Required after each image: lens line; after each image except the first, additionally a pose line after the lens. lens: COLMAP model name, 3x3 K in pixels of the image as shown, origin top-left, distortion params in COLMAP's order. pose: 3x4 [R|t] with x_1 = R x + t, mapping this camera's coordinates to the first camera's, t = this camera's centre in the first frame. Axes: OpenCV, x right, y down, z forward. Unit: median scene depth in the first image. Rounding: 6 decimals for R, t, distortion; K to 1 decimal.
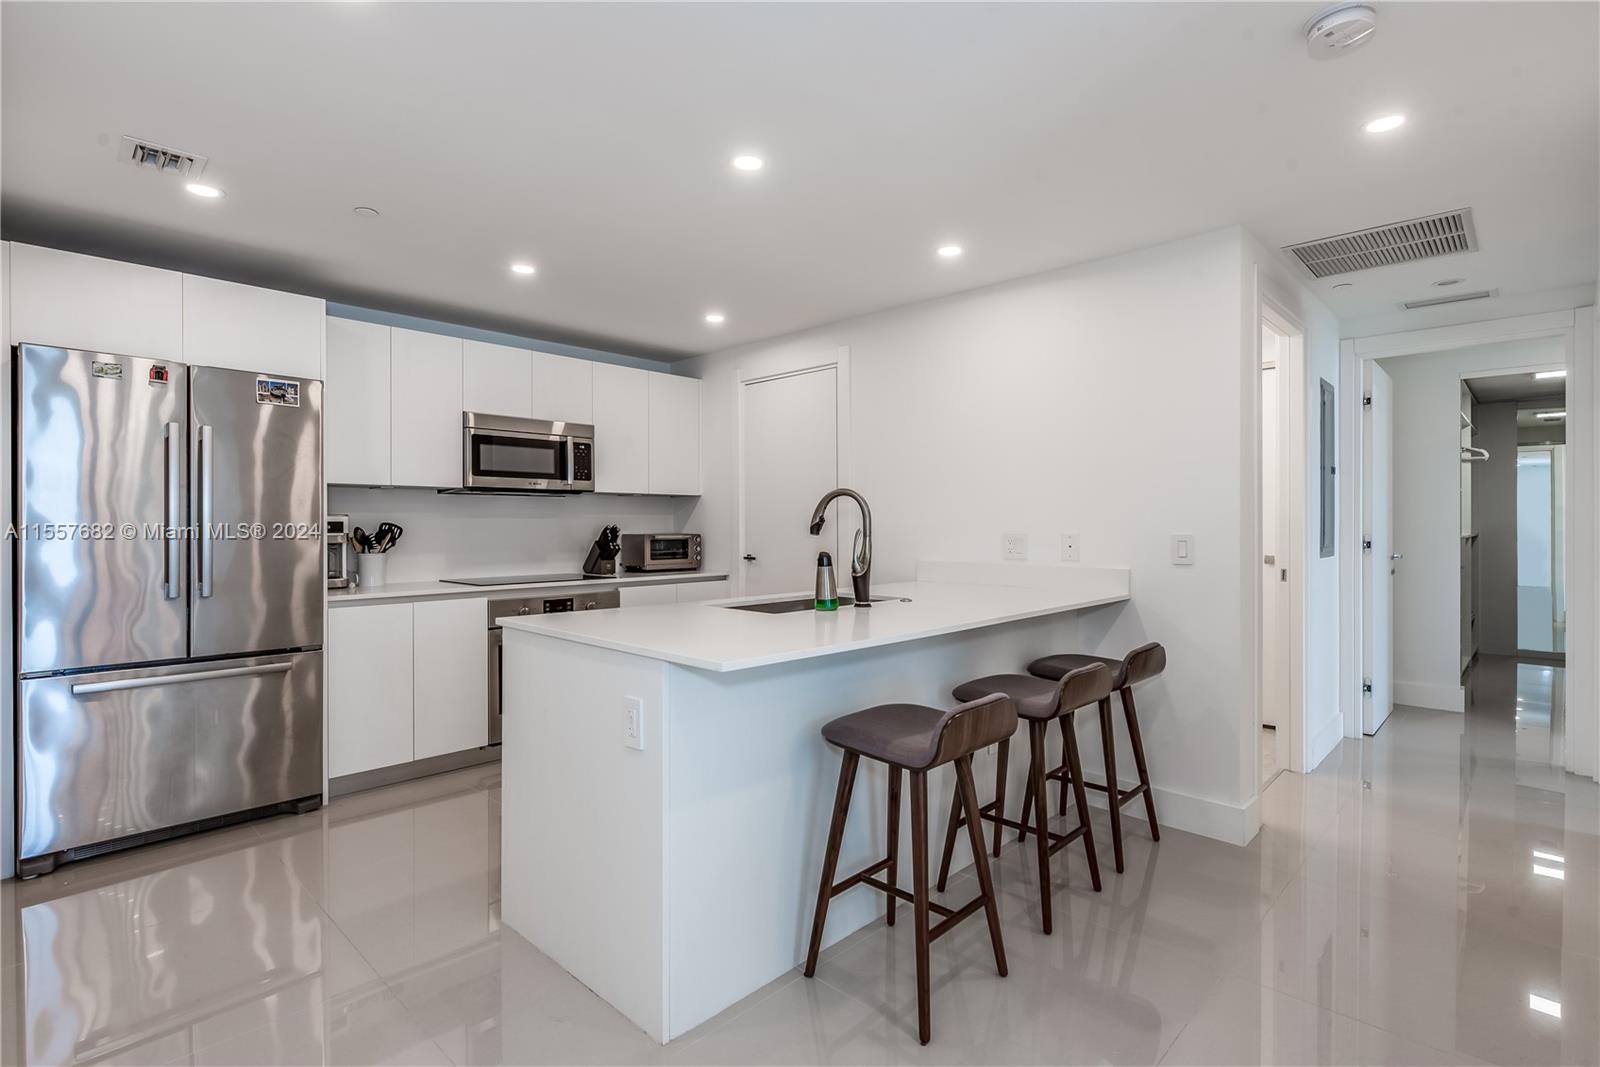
lens RADIAL K [[770.0, 0, 800.0], [0, 770.0, 533.5], [0, 0, 1]] dist [-0.000395, -0.000085]
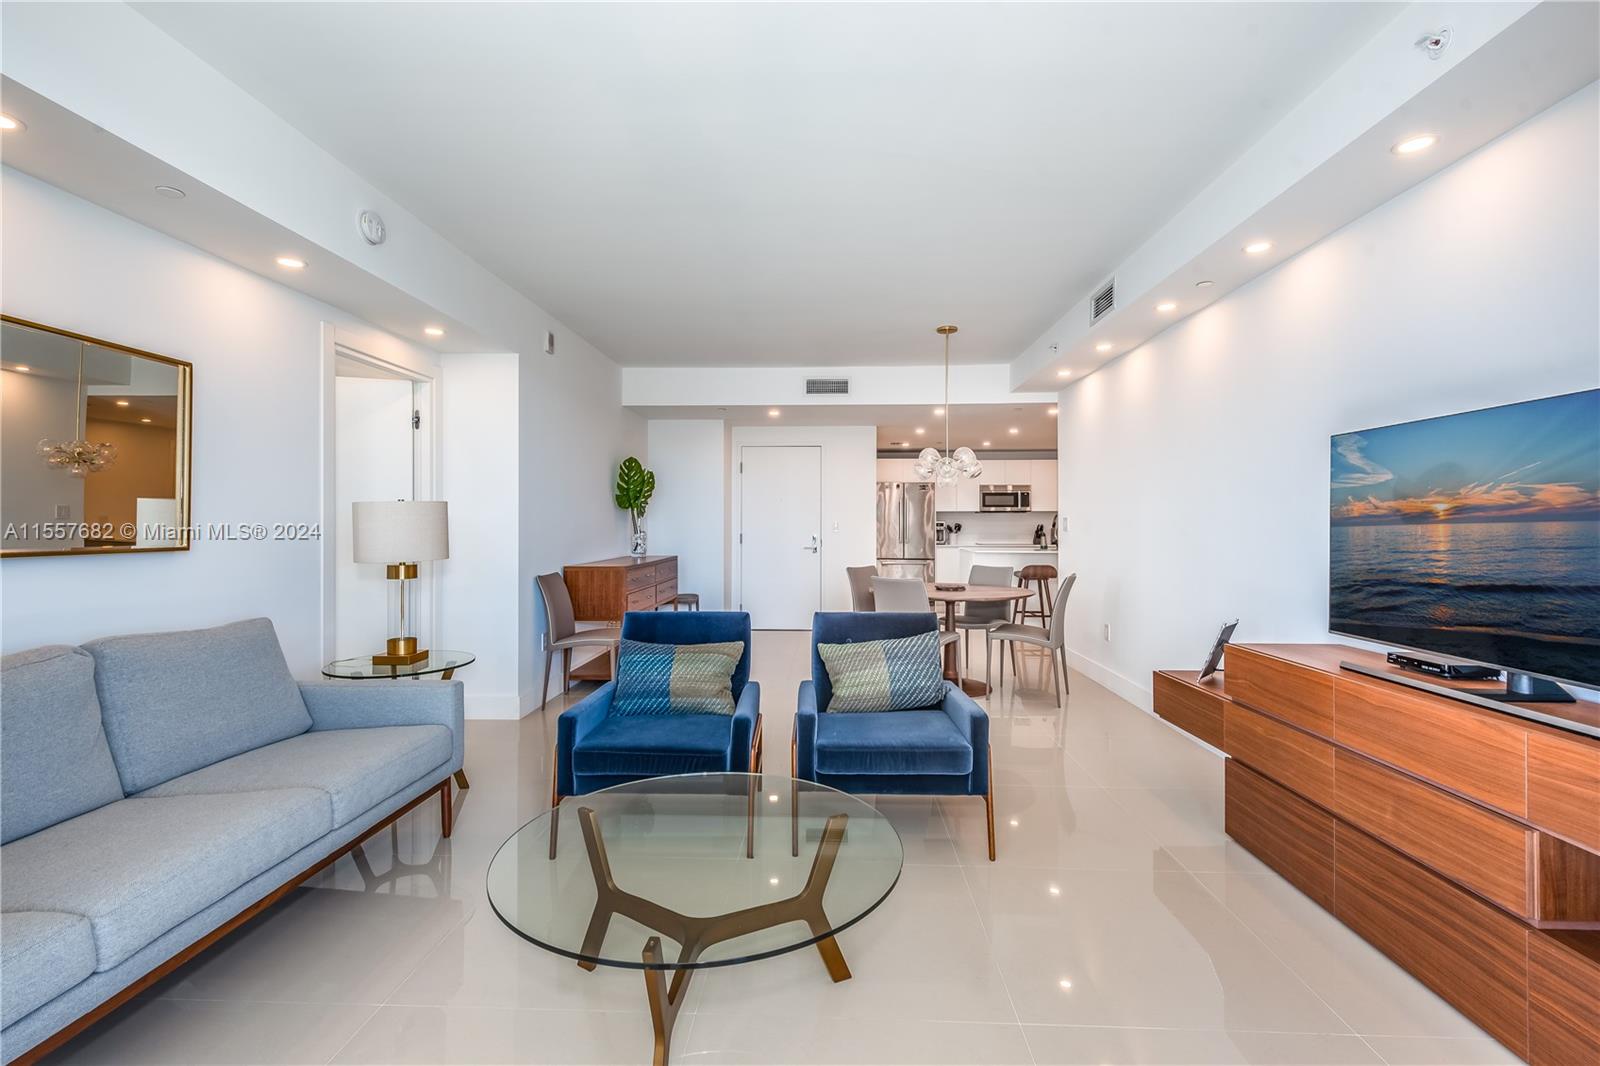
lens RADIAL K [[707.8, 0, 800.0], [0, 707.8, 533.0], [0, 0, 1]] dist [-0.000282, -0.000037]
pose [[0.663636, 0.013292, -0.747937, 1.028529], [-0.008895, 0.999912, 0.009878, 0.002081], [0.748003, 0.000097, 0.663696, -1.182718]]
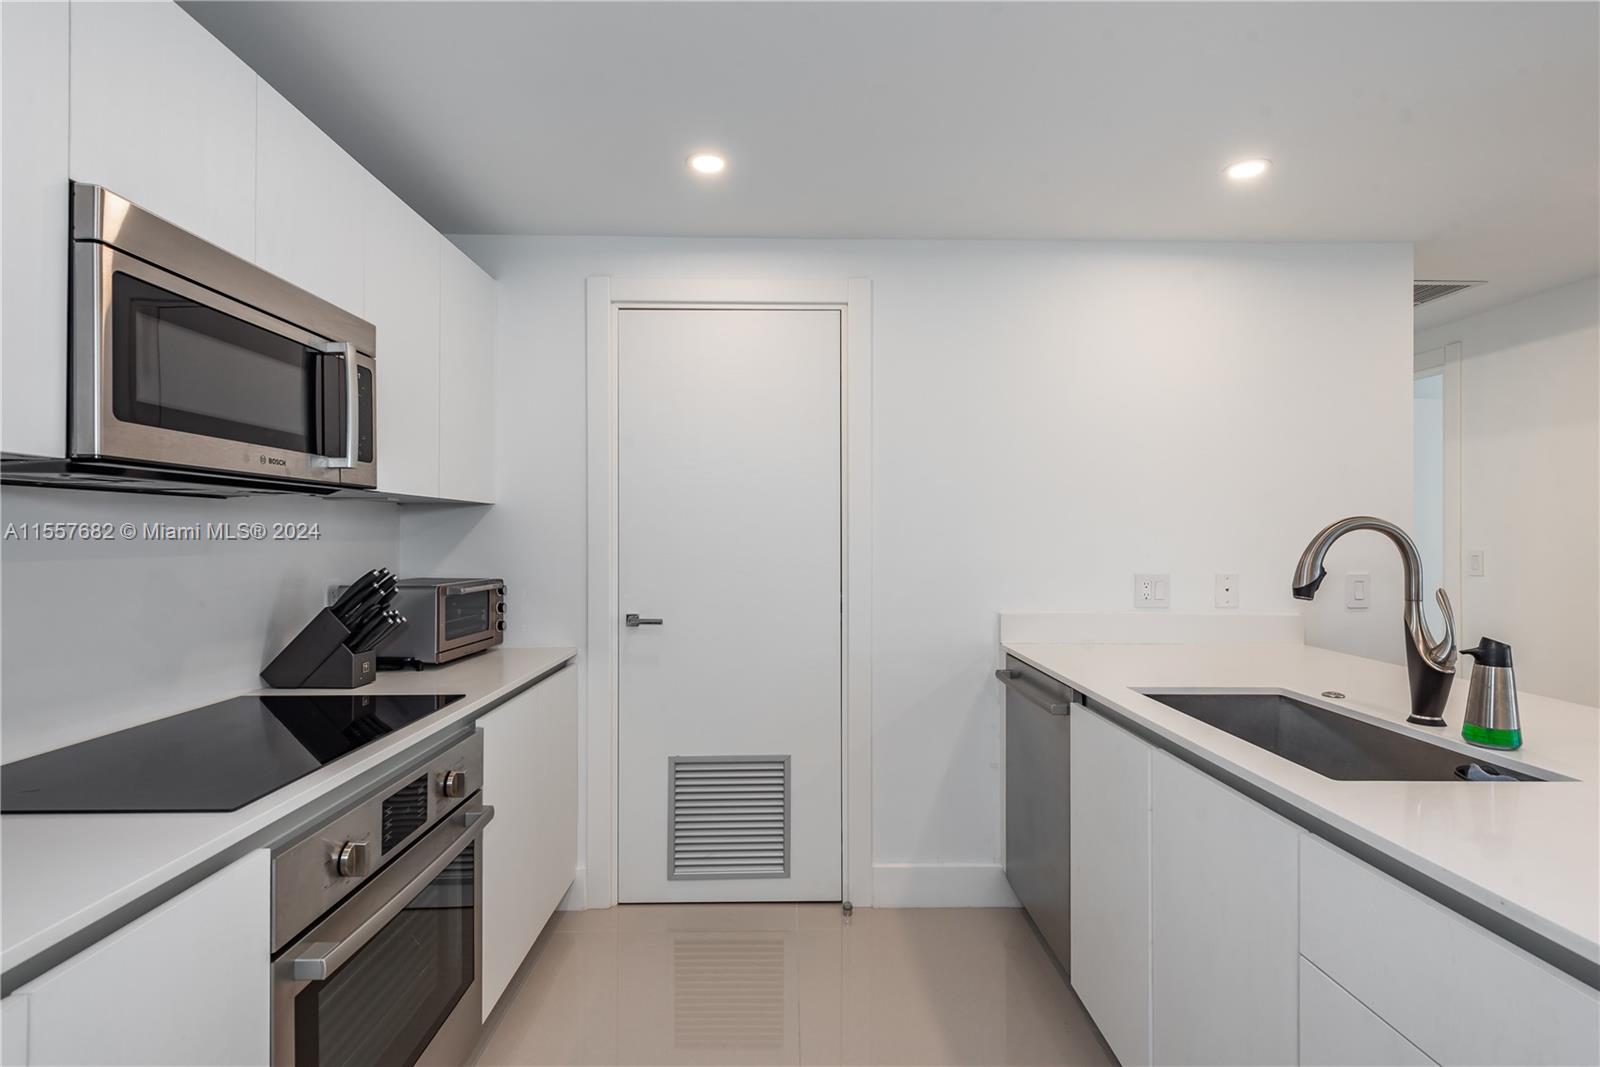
lens RADIAL K [[766.9, 0, 800.0], [0, 766.9, 533.5], [0, 0, 1]] dist [0.001560, 0.000176]
pose [[0.704719, 0.004770, 0.709470, -0.415365], [0.004404, 0.999929, -0.011097, -0.027112], [-0.709473, 0.010945, 0.704648, 0.580258]]
